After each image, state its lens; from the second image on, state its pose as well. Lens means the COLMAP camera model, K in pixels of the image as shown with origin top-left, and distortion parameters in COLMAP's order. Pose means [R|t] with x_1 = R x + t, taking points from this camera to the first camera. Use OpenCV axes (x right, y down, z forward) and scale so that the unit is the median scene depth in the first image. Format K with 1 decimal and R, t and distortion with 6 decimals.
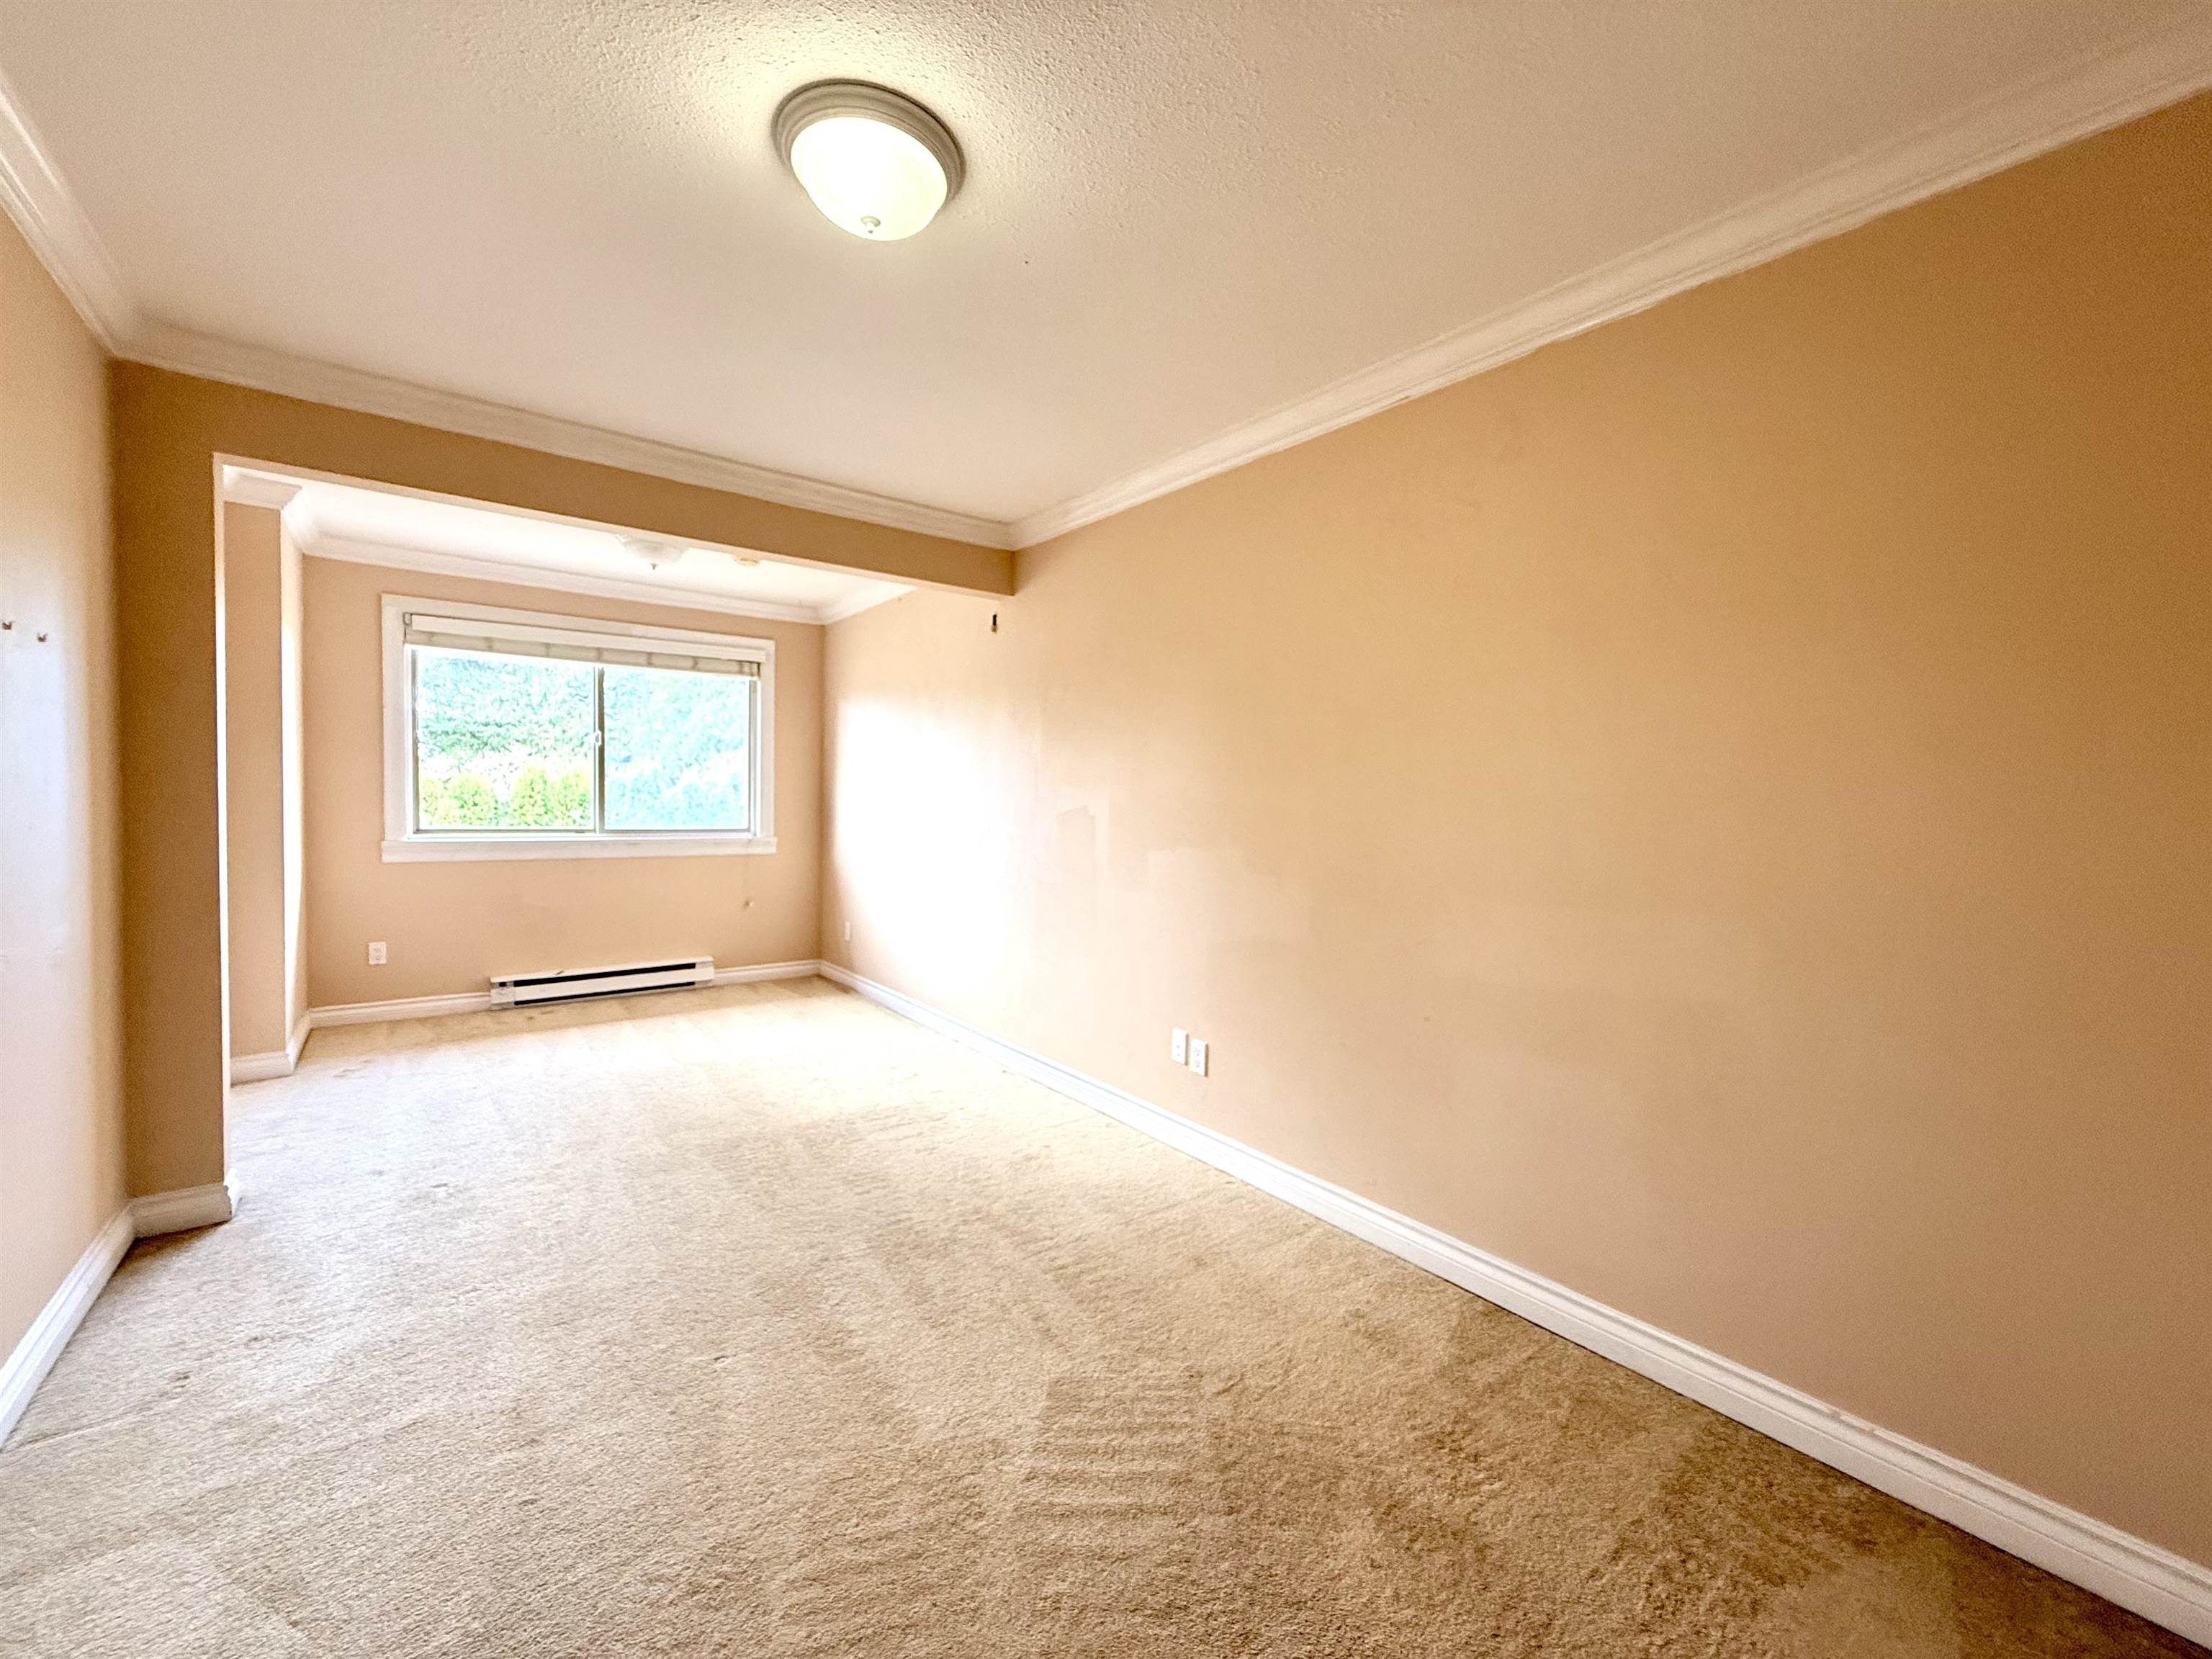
lens RADIAL K [[878.7, 0, 1100.8], [0, 878.7, 828.9], [0, 0, 1]] dist [-0.000399, 0.000531]
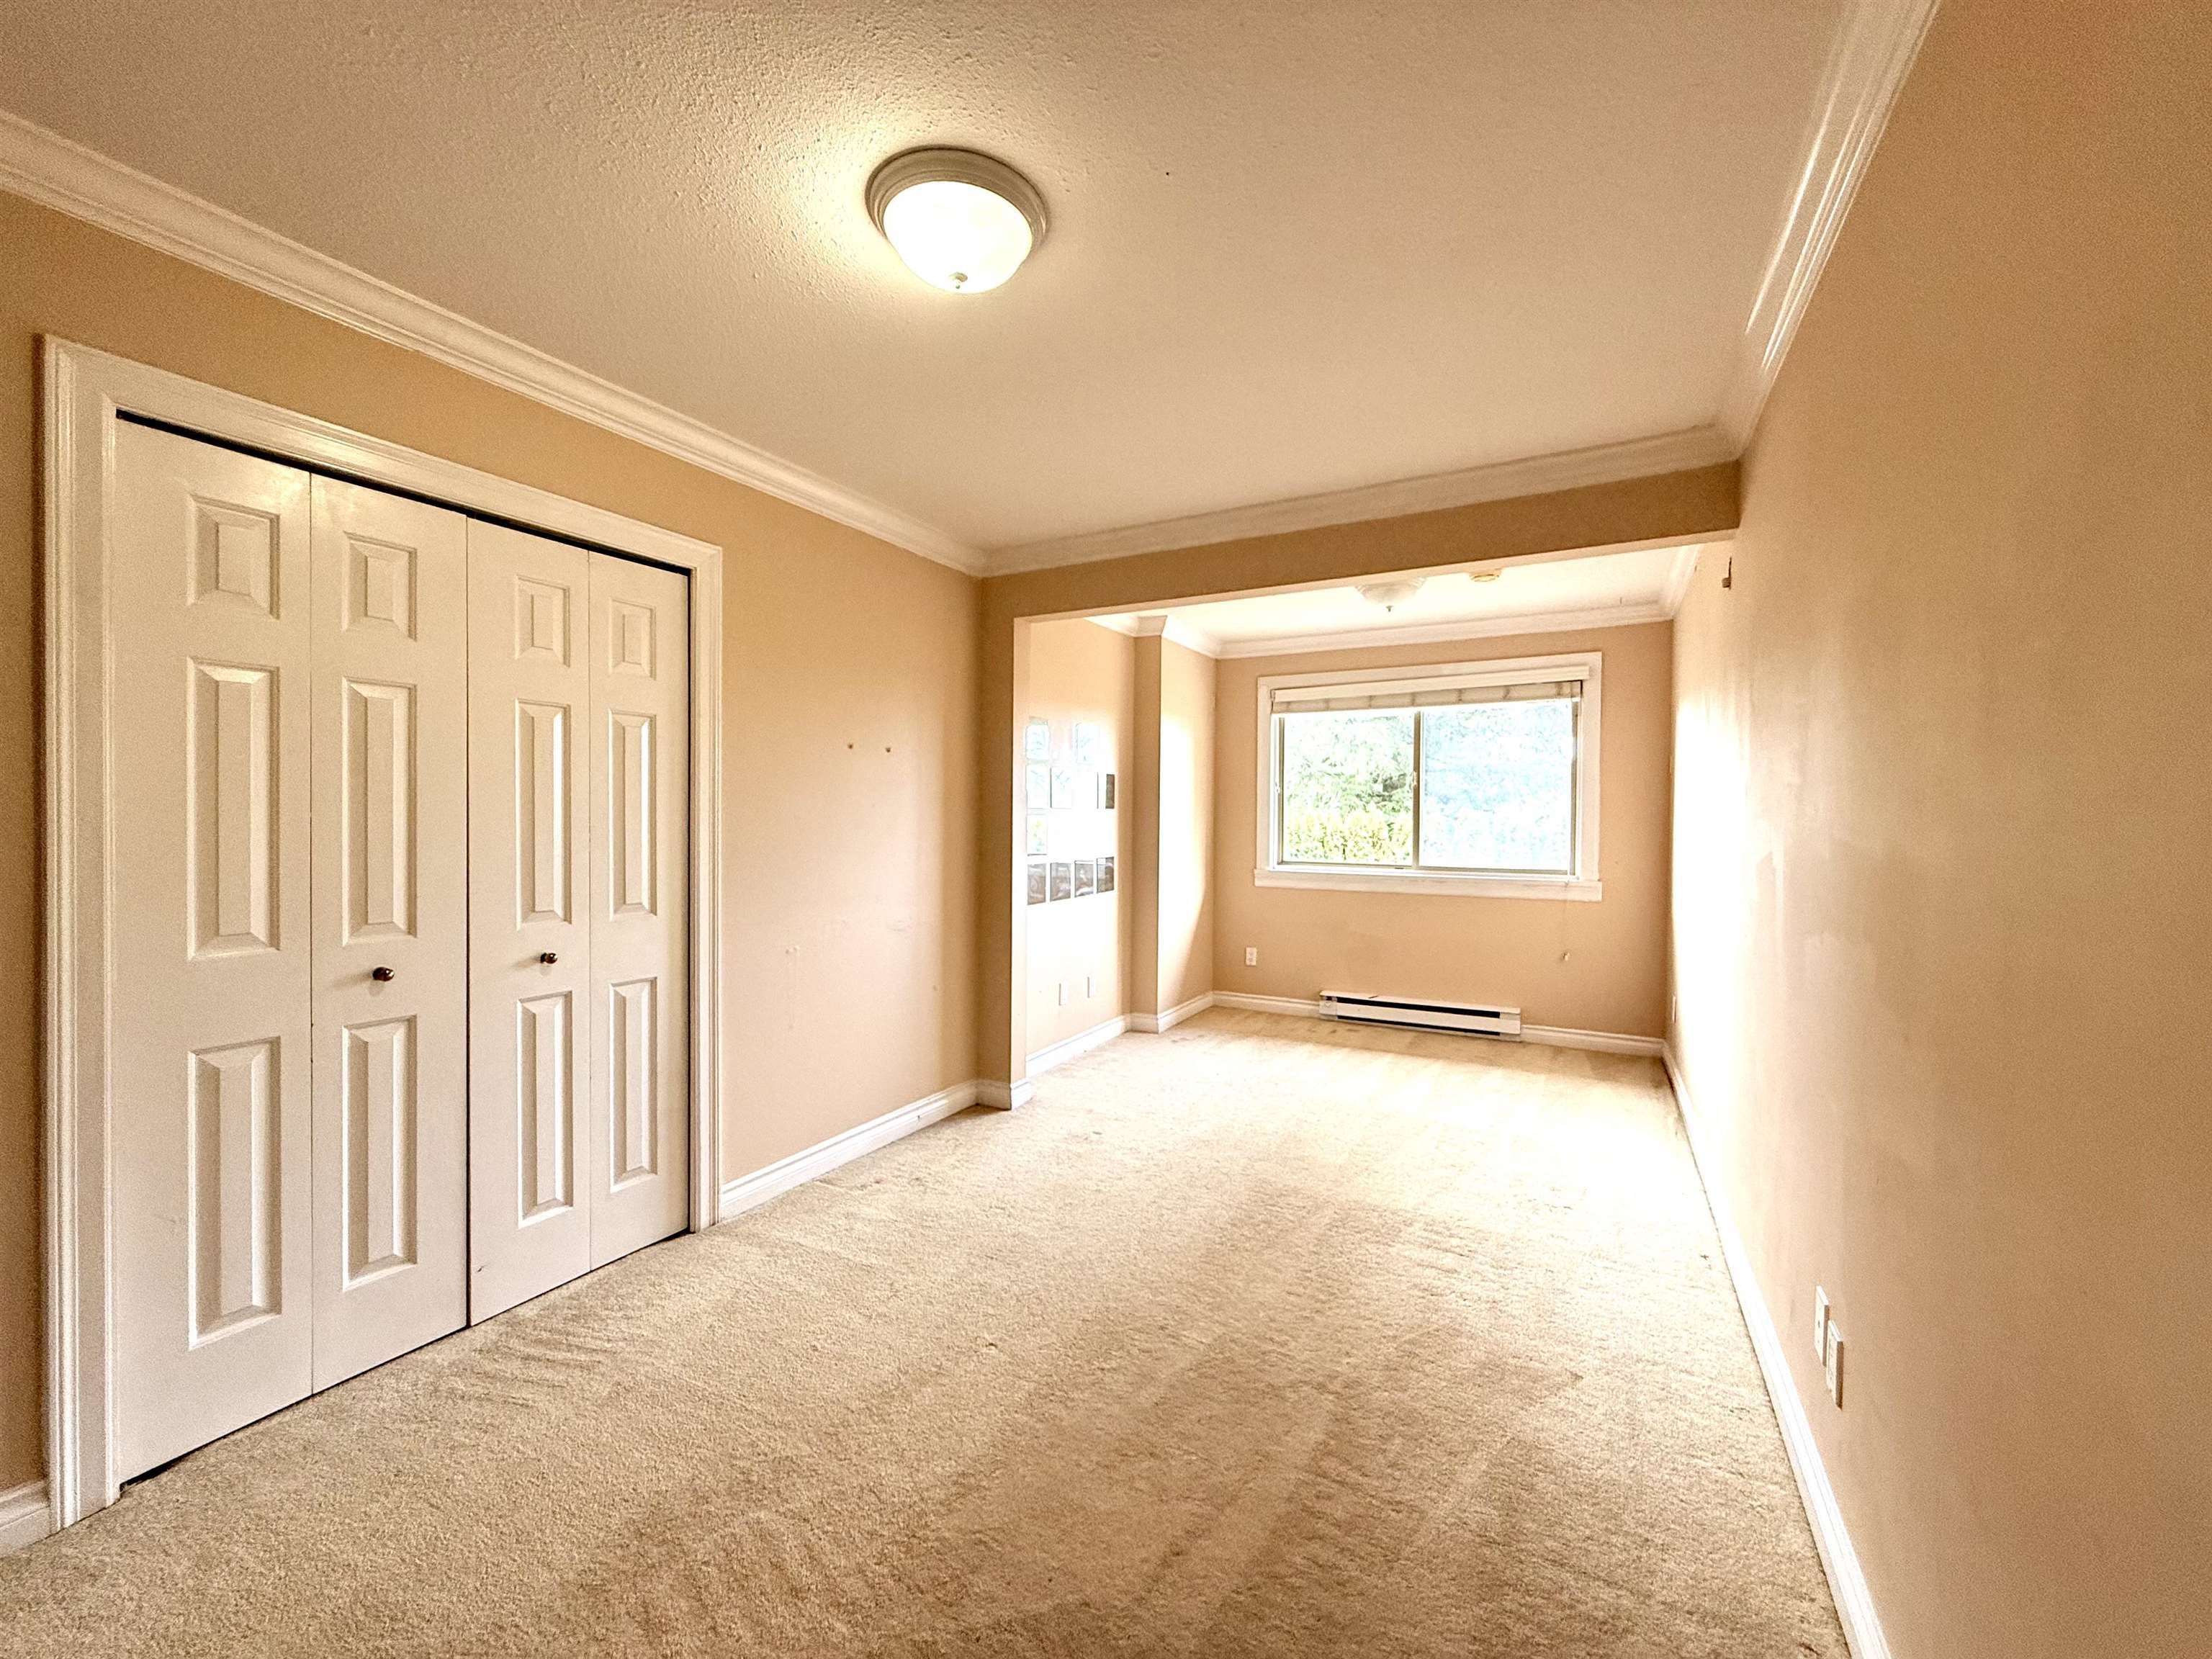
lens RADIAL K [[878.7, 0, 1100.8], [0, 878.7, 828.9], [0, 0, 1]] dist [-0.000399, 0.000531]
pose [[0.405370, -0.006499, -0.914130, 0.262162], [-0.031185, 0.999294, -0.020933, -0.011330], [0.913621, 0.036992, 0.404881, 0.269220]]
